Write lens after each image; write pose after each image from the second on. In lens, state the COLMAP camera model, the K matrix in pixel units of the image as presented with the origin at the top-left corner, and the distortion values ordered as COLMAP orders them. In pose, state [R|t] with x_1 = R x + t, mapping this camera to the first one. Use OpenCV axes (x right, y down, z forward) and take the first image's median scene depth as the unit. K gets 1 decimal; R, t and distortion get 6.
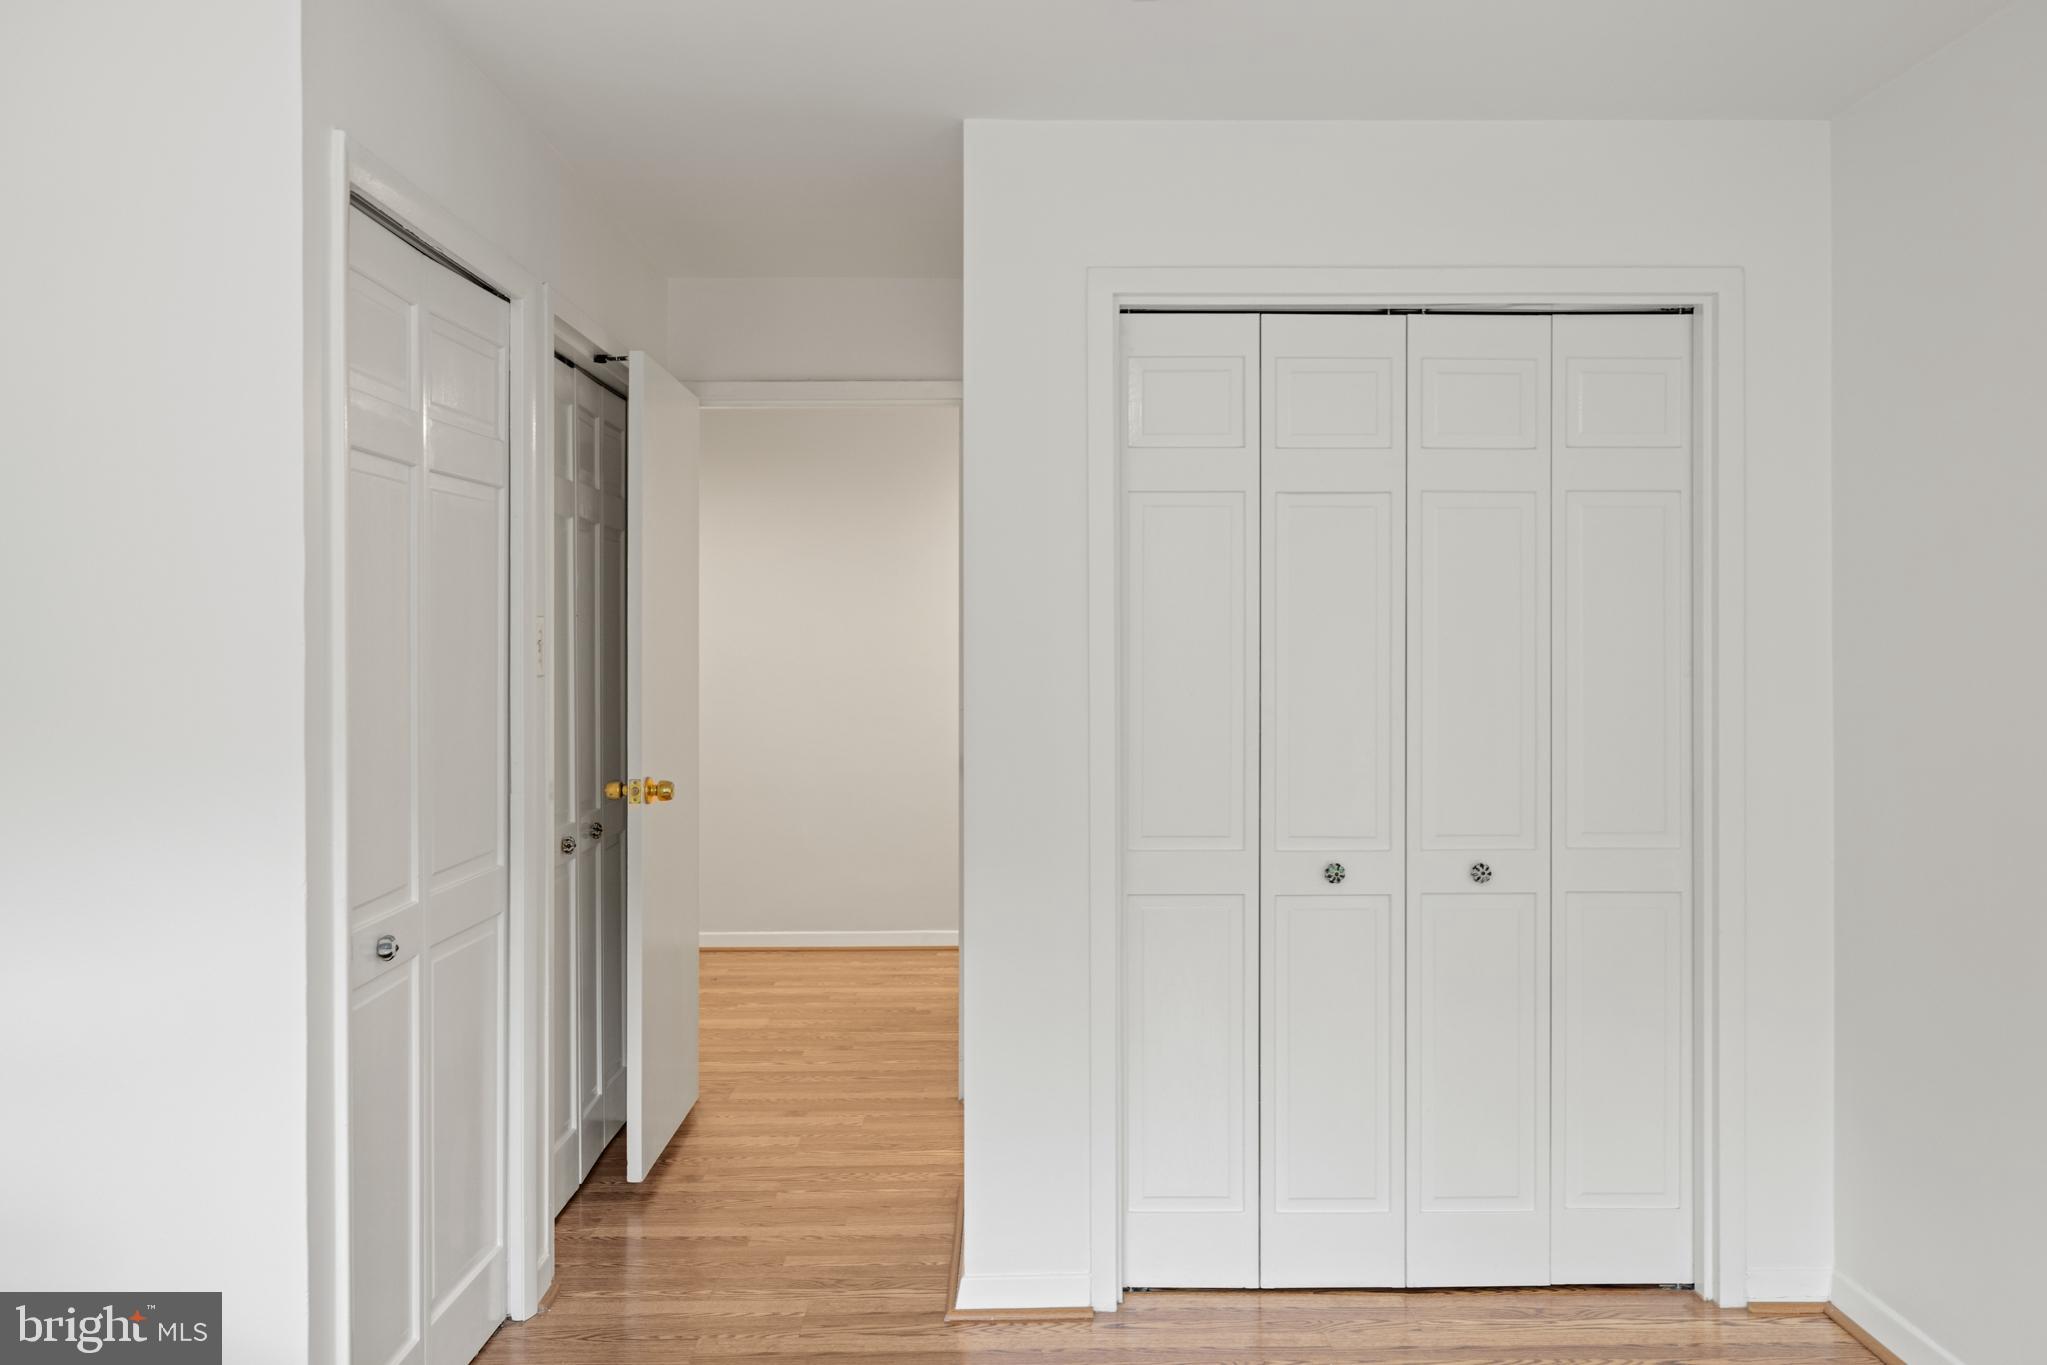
lens RADIAL K [[1767.2, 0, 1023.5], [0, 1767.2, 682.5], [0, 0, 1]] dist [-0.005116, 0.001837]
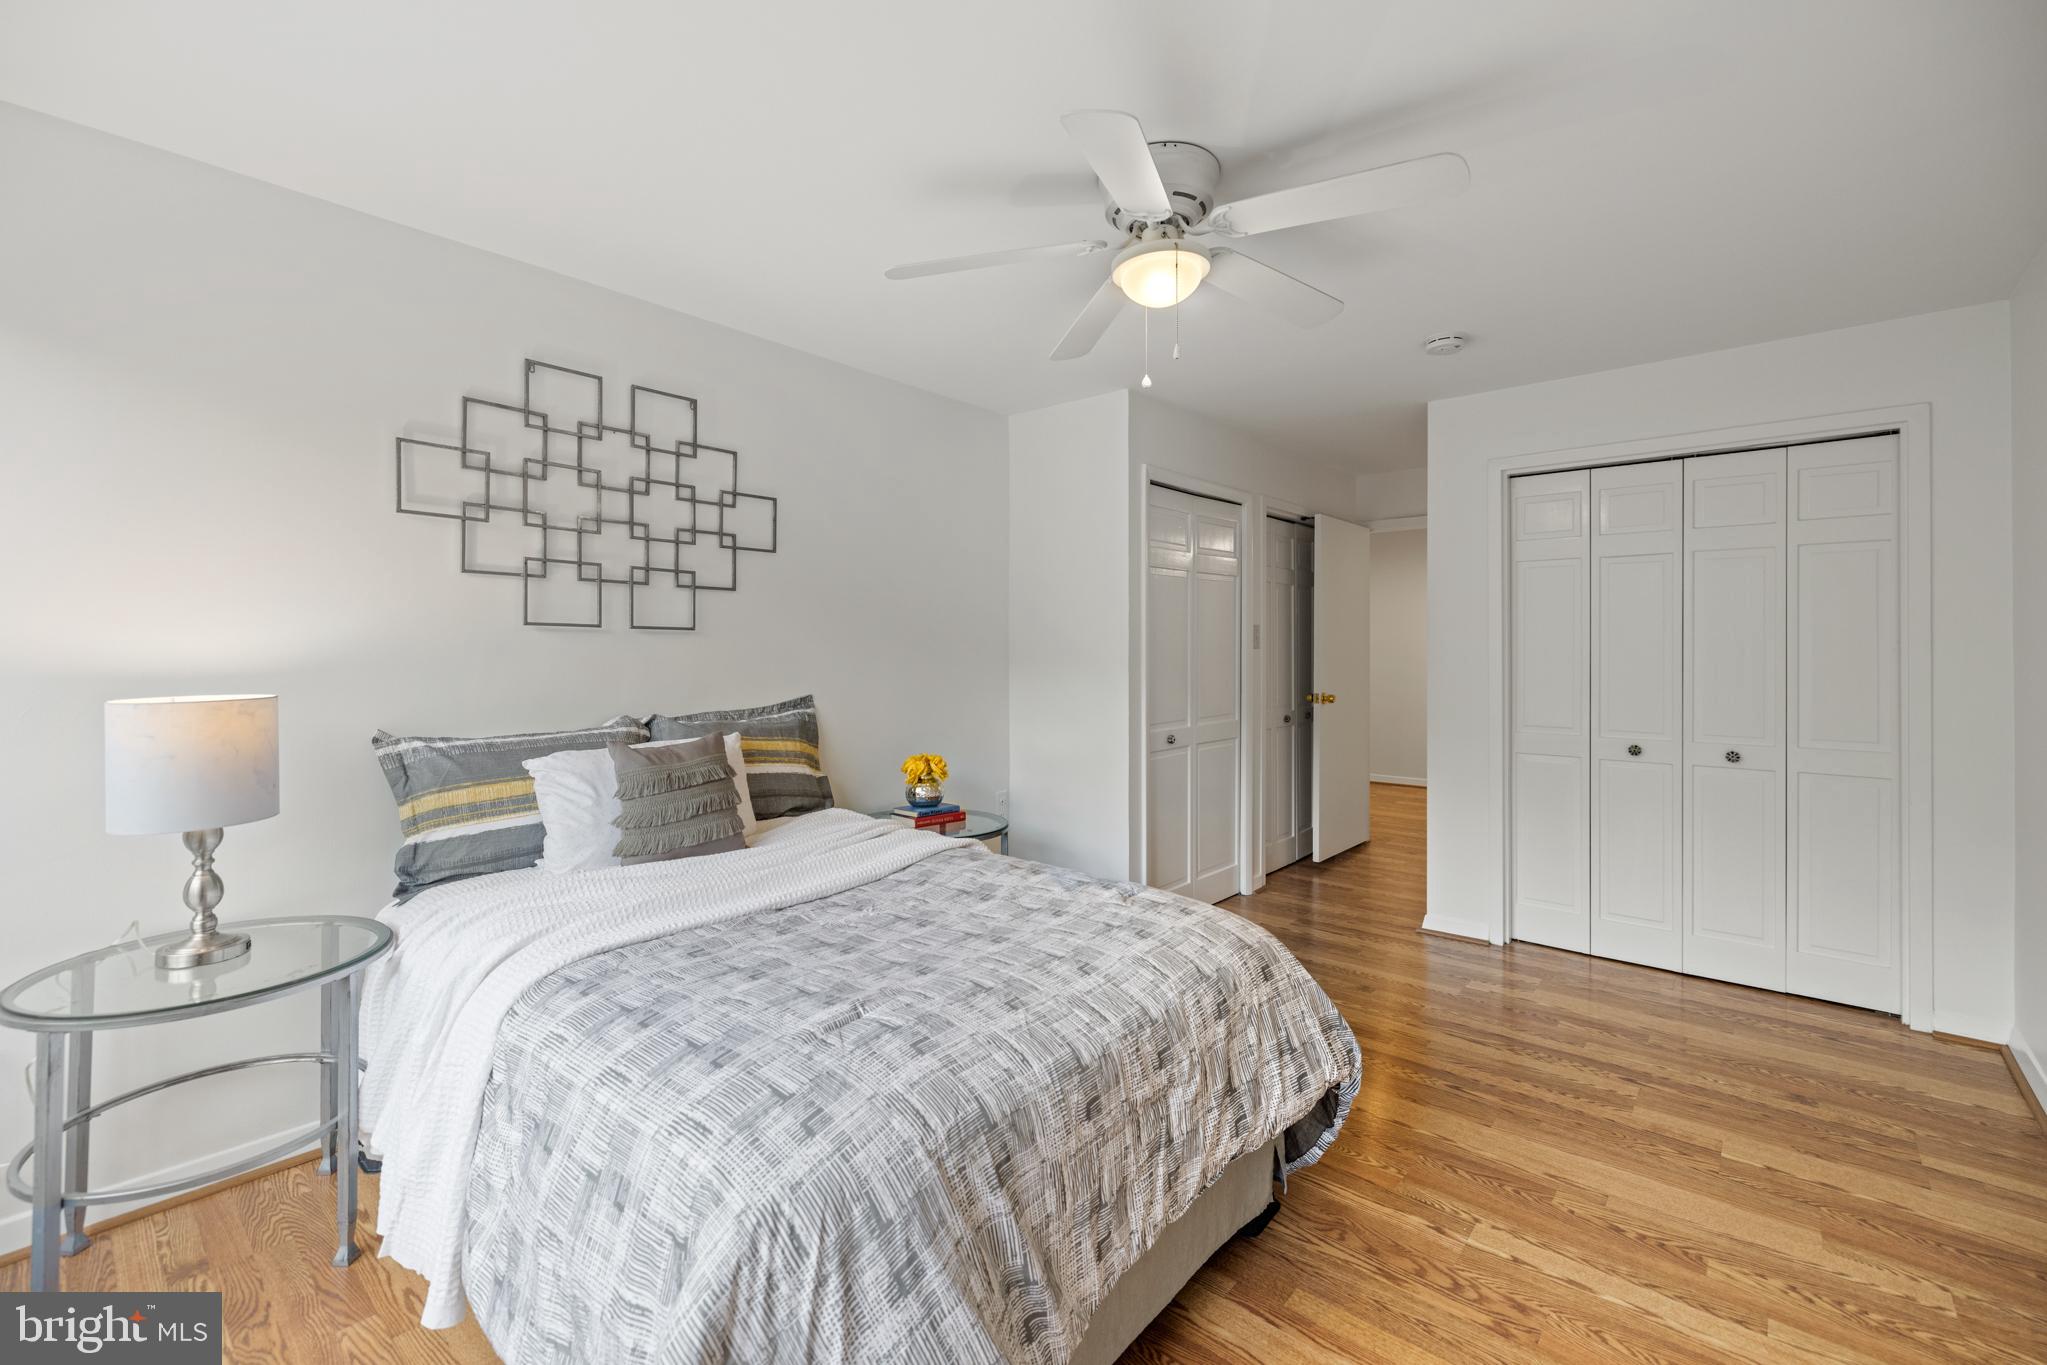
lens RADIAL K [[874.4, 0, 1018.4], [0, 874.4, 703.3], [0, 0, 1]] dist [-0.001440, -0.000159]
pose [[0.743210, 0.044155, -0.667600, 0.311162], [-0.016336, 0.998720, 0.047869, 0.020387], [0.668859, -0.024670, 0.742980, -0.175589]]
